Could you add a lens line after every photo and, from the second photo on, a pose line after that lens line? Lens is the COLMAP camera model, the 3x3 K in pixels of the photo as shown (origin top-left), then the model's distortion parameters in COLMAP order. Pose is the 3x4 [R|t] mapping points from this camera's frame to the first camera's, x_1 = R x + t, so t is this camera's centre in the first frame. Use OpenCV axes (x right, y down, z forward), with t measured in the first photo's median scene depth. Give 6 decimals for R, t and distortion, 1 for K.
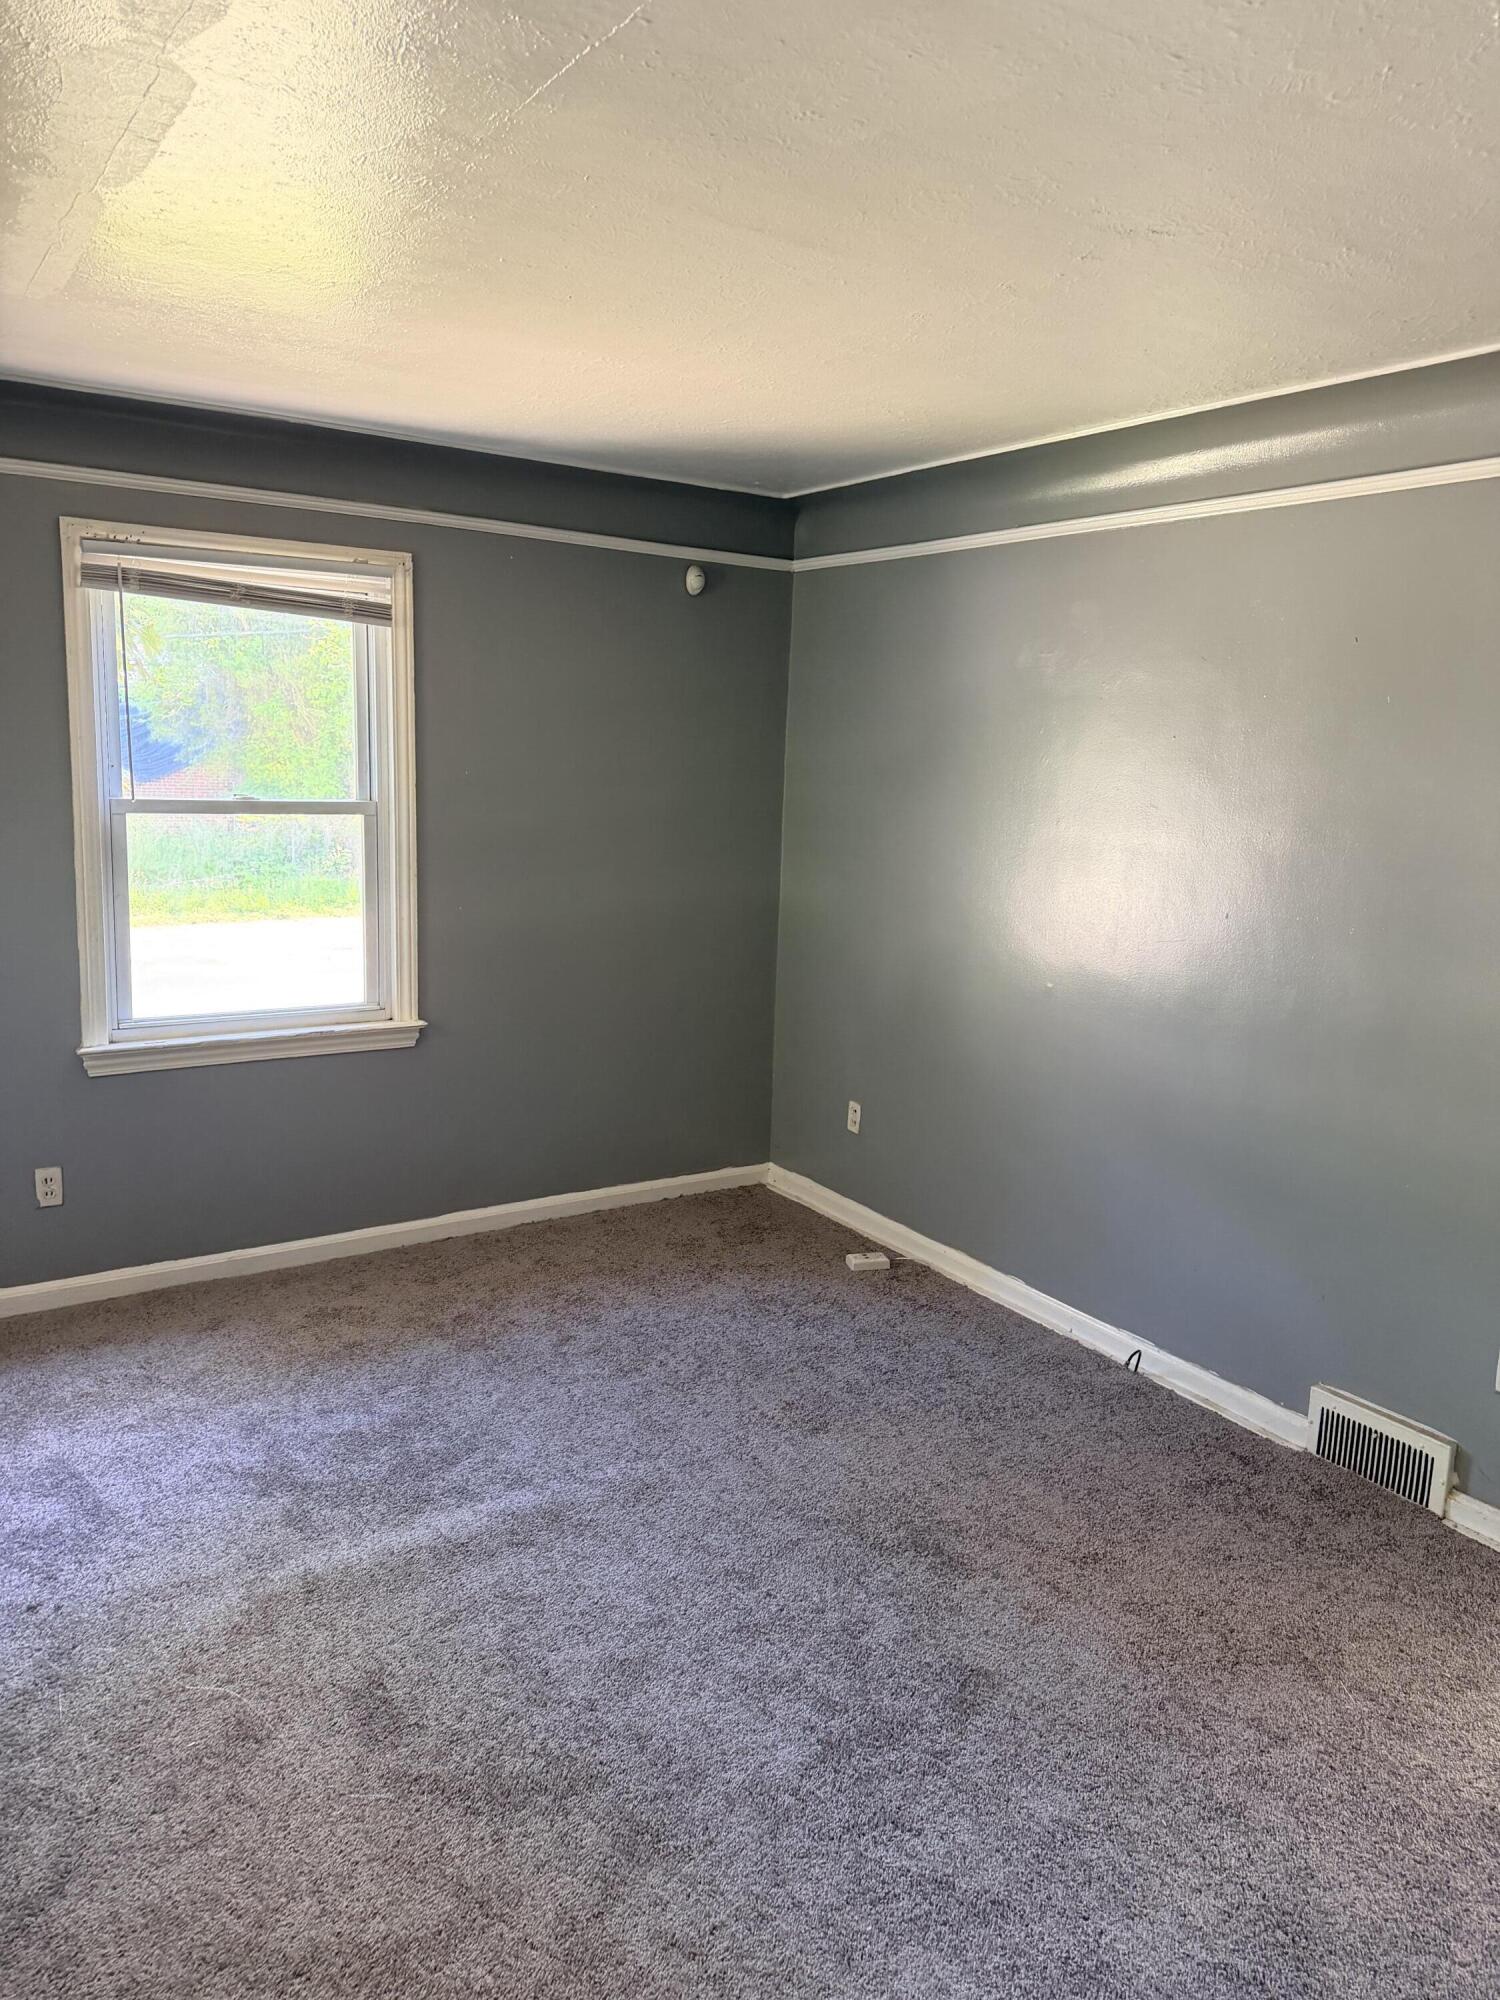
lens RADIAL K [[1395.4, 0, 750.0], [0, 1395.4, 1000.0], [0, 0, 1]] dist [0.041556, -0.061900]
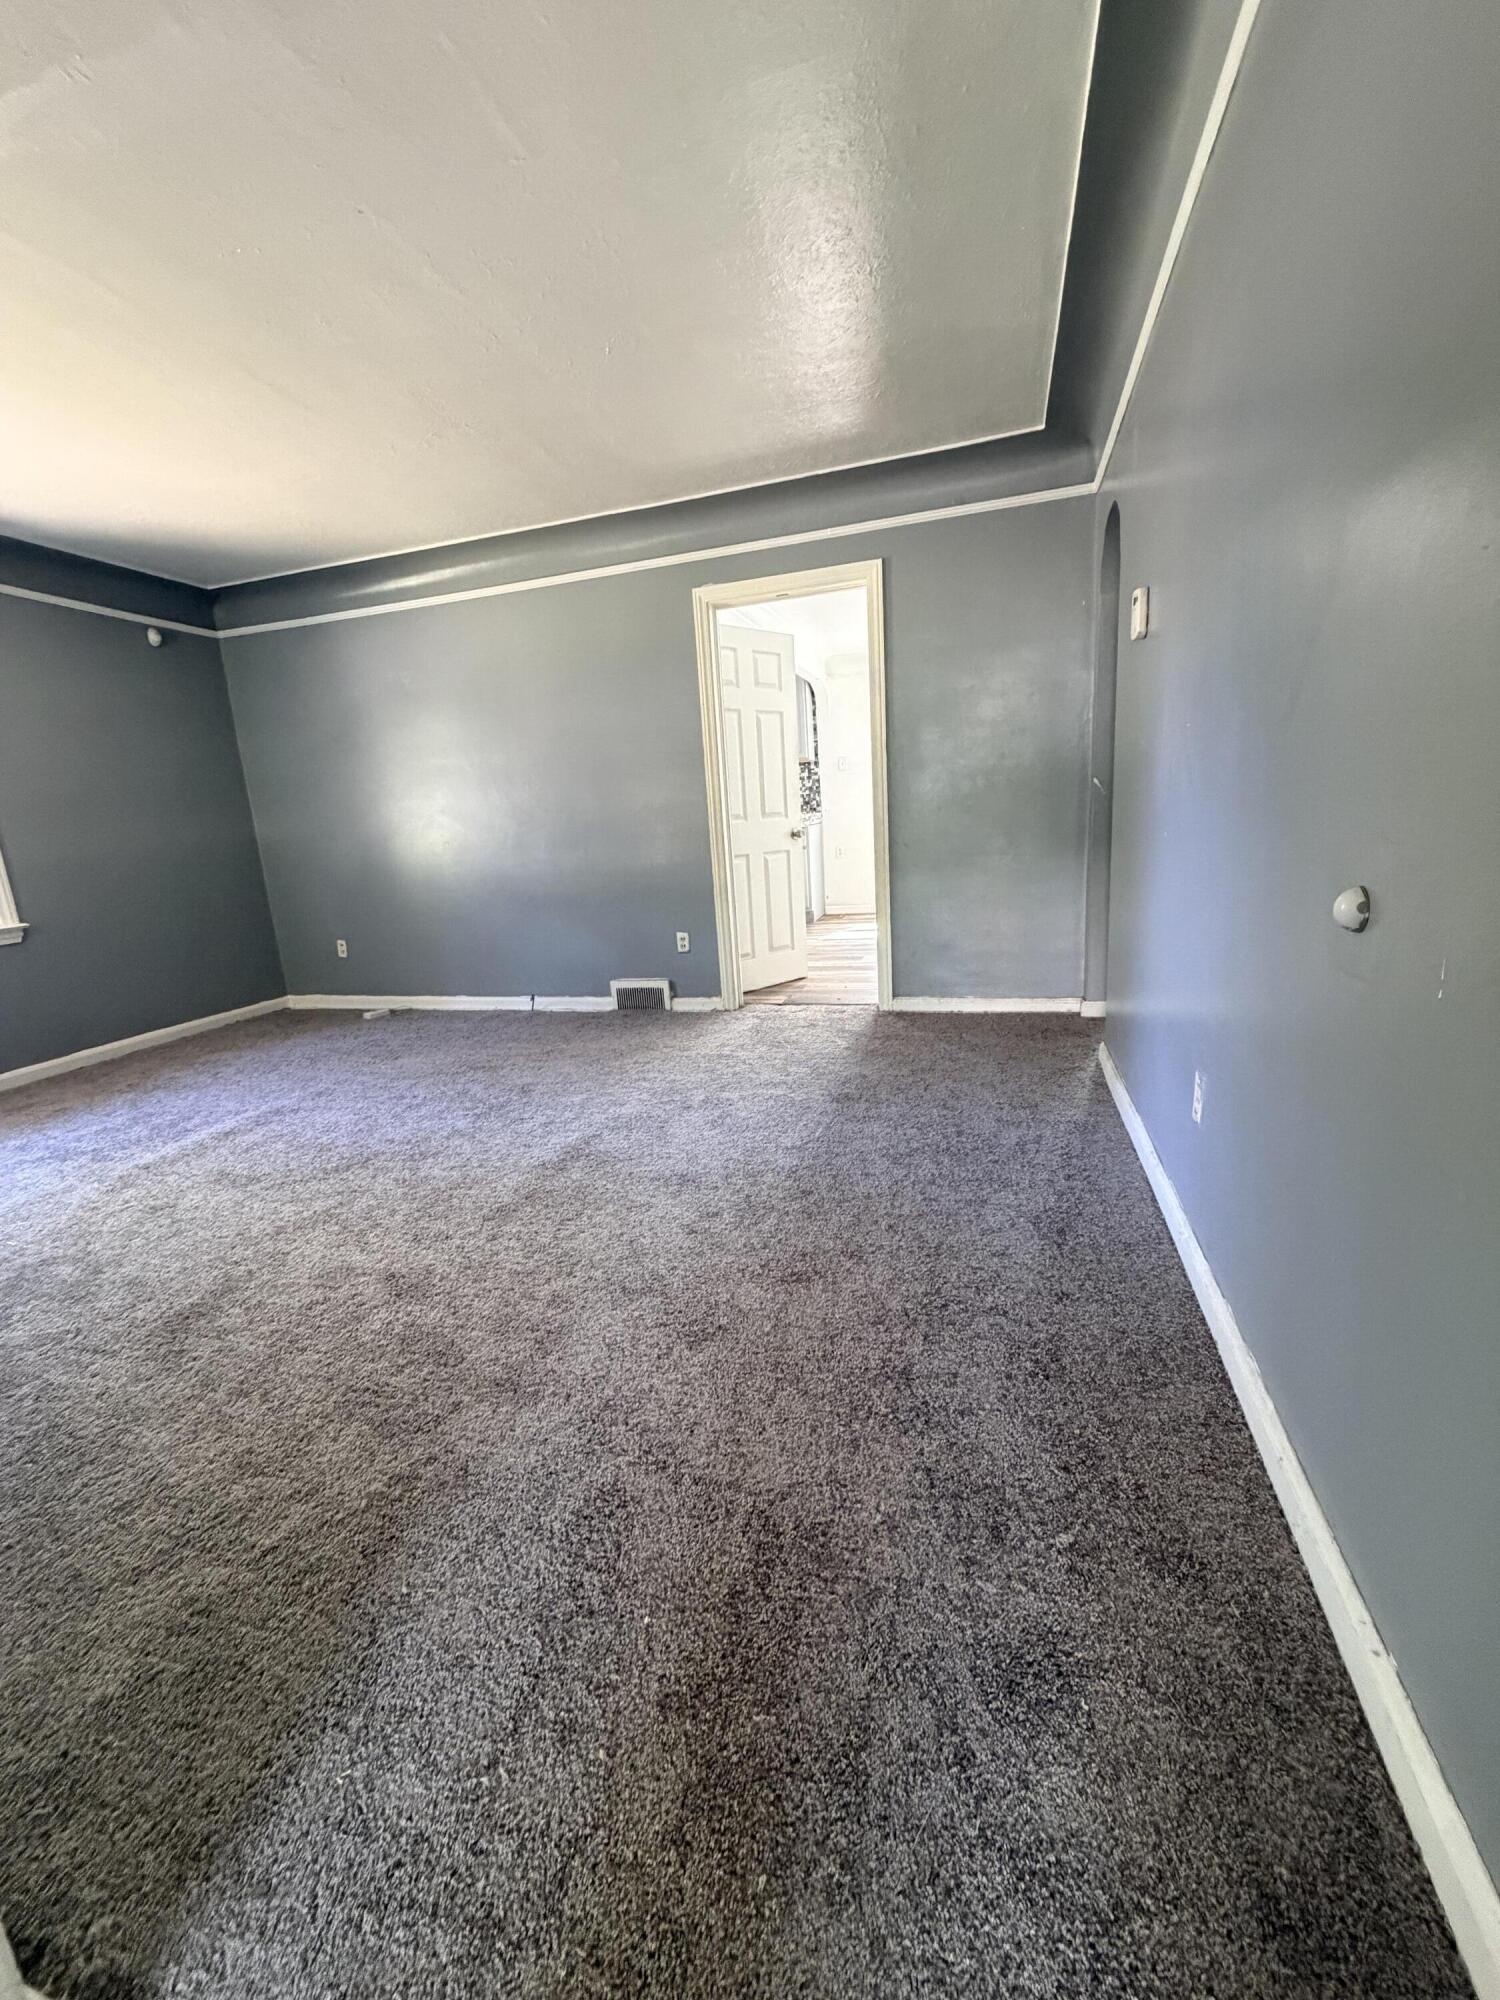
lens RADIAL K [[798.3, 0, 745.8], [0, 798.3, 995.6], [0, 0, 1]] dist [-0.001752, 0.000336]
pose [[0.762859, -0.223087, 0.606860, -0.242540], [0.205821, 0.973553, 0.099158, 0.219387], [-0.612931, 0.049261, 0.788599, -0.182698]]
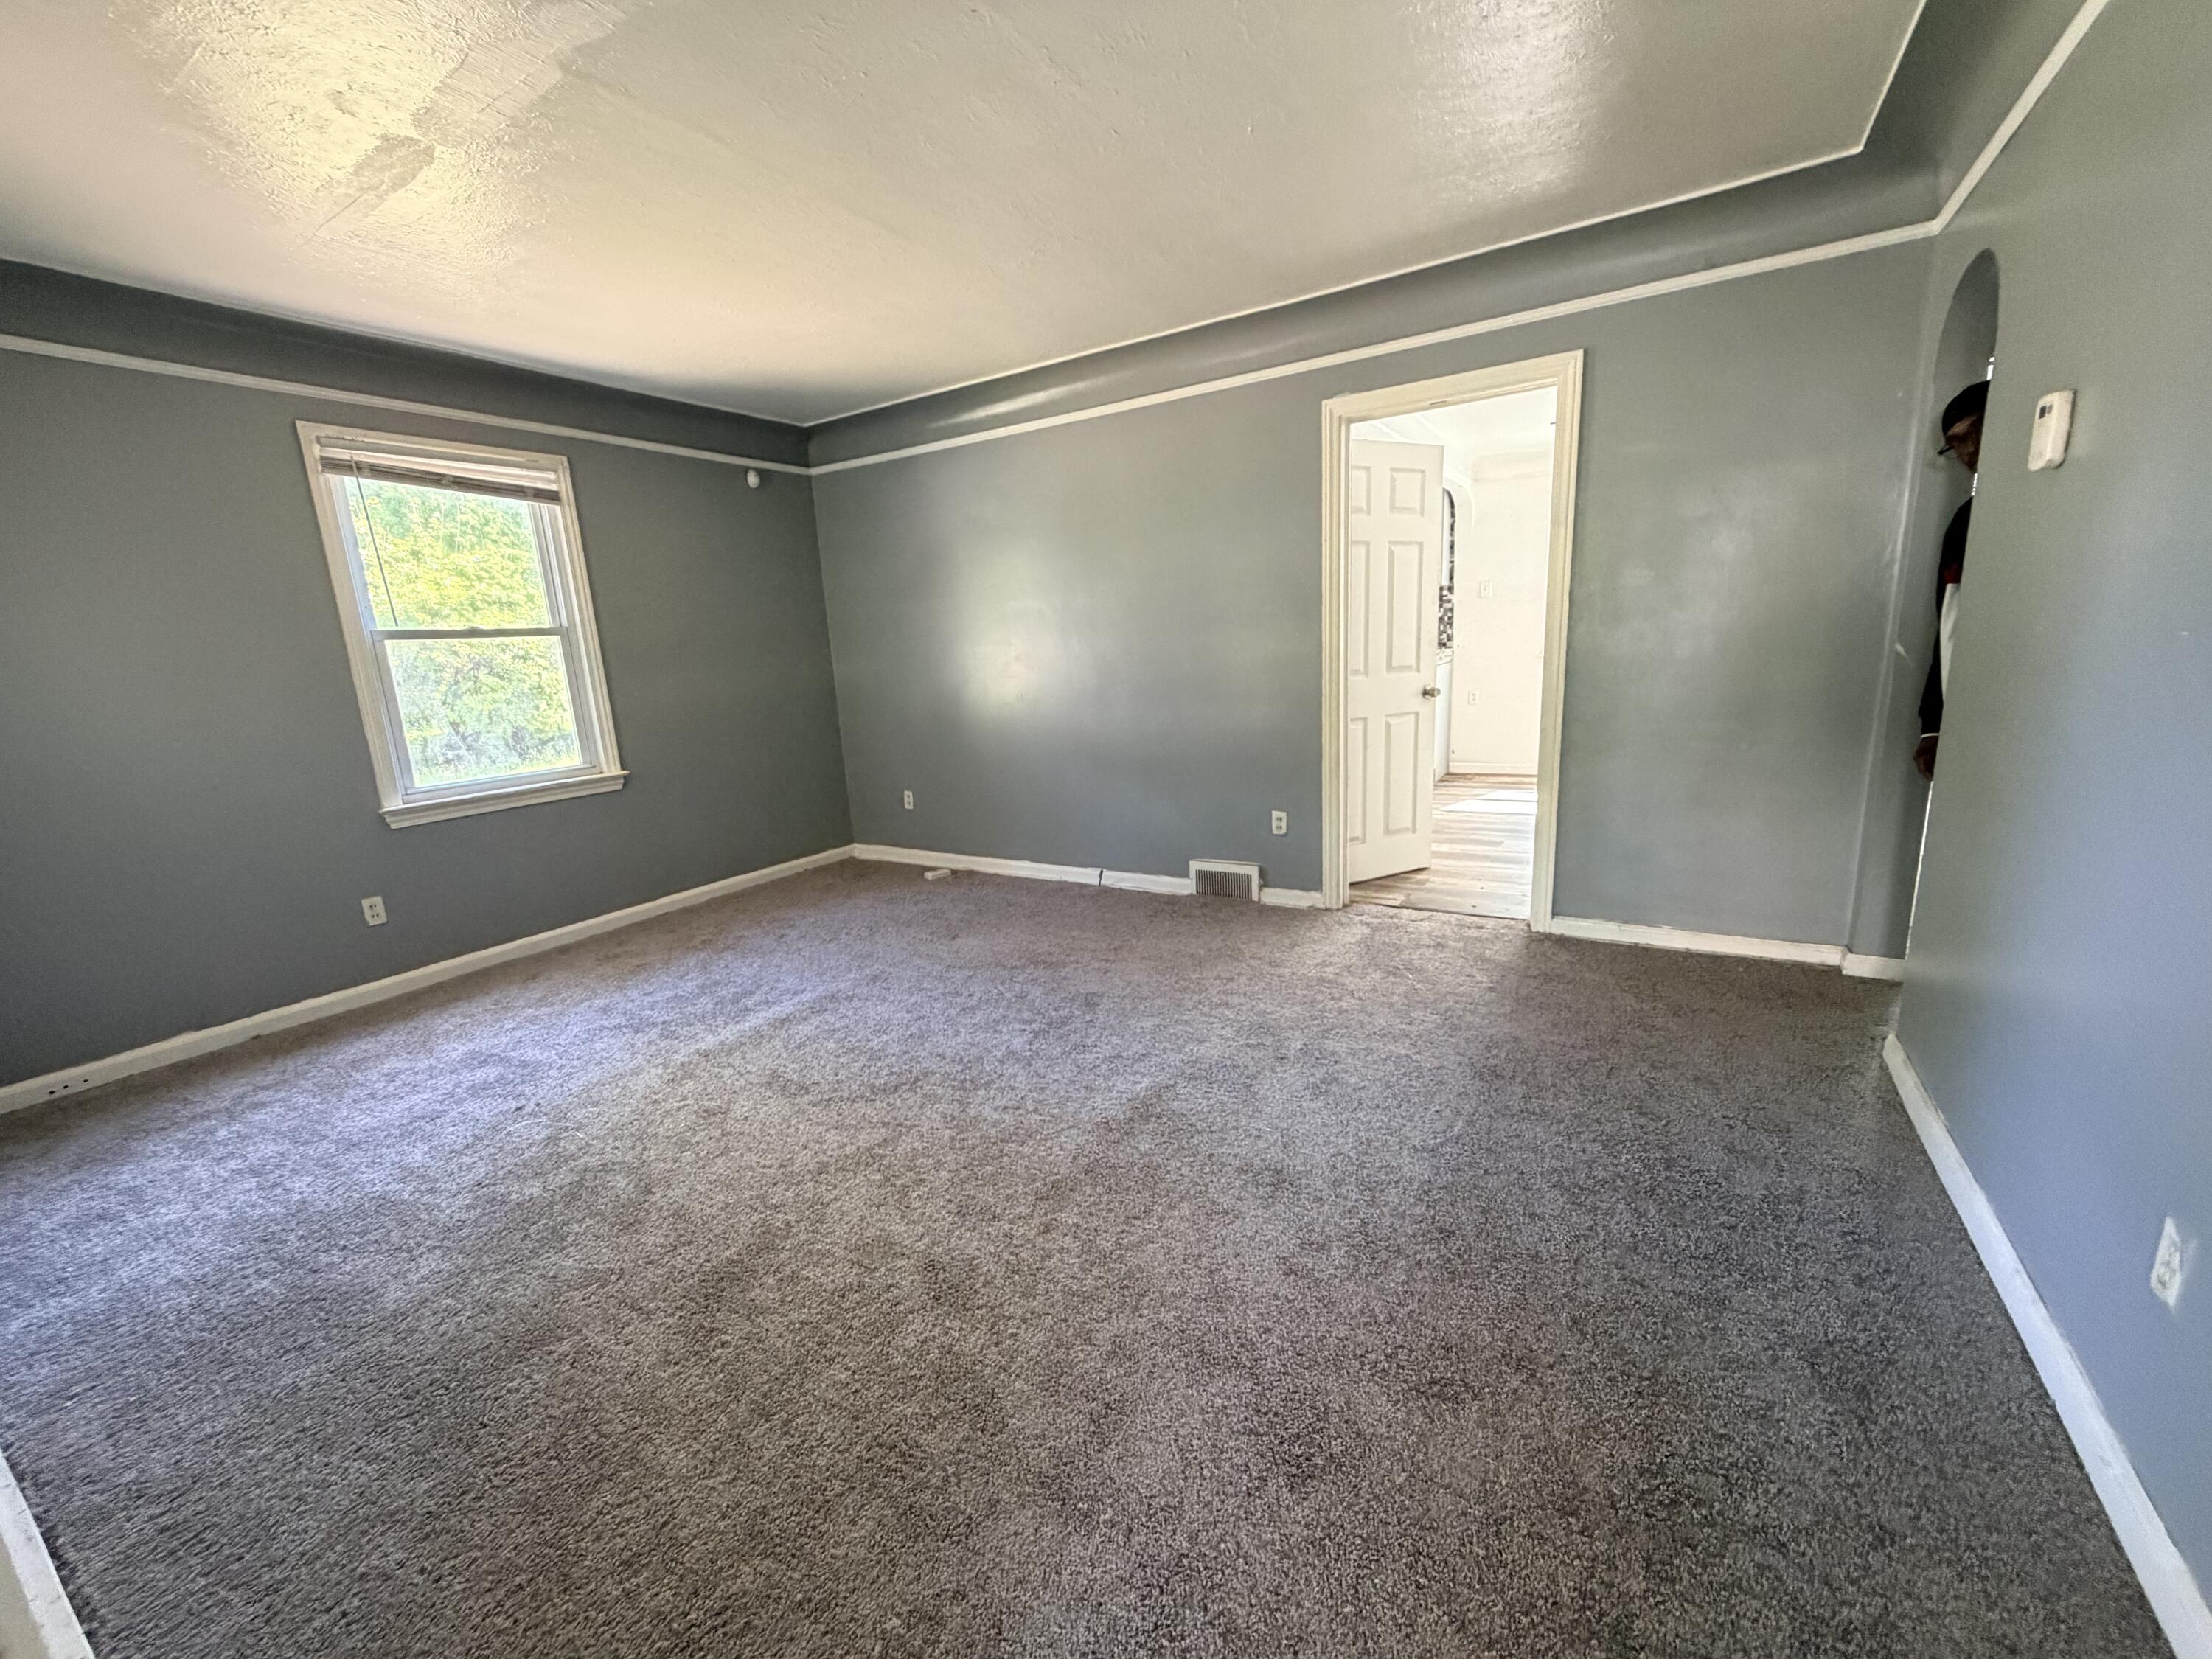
lens RADIAL K [[882.9, 0, 1095.1], [0, 882.9, 832.8], [0, 0, 1]] dist [-0.001752, 0.000336]
pose [[0.906025, -0.171994, 0.386699, -0.207033], [0.161364, 0.985066, 0.060059, 0.141920], [-0.391254, 0.007985, 0.920248, -0.106899]]
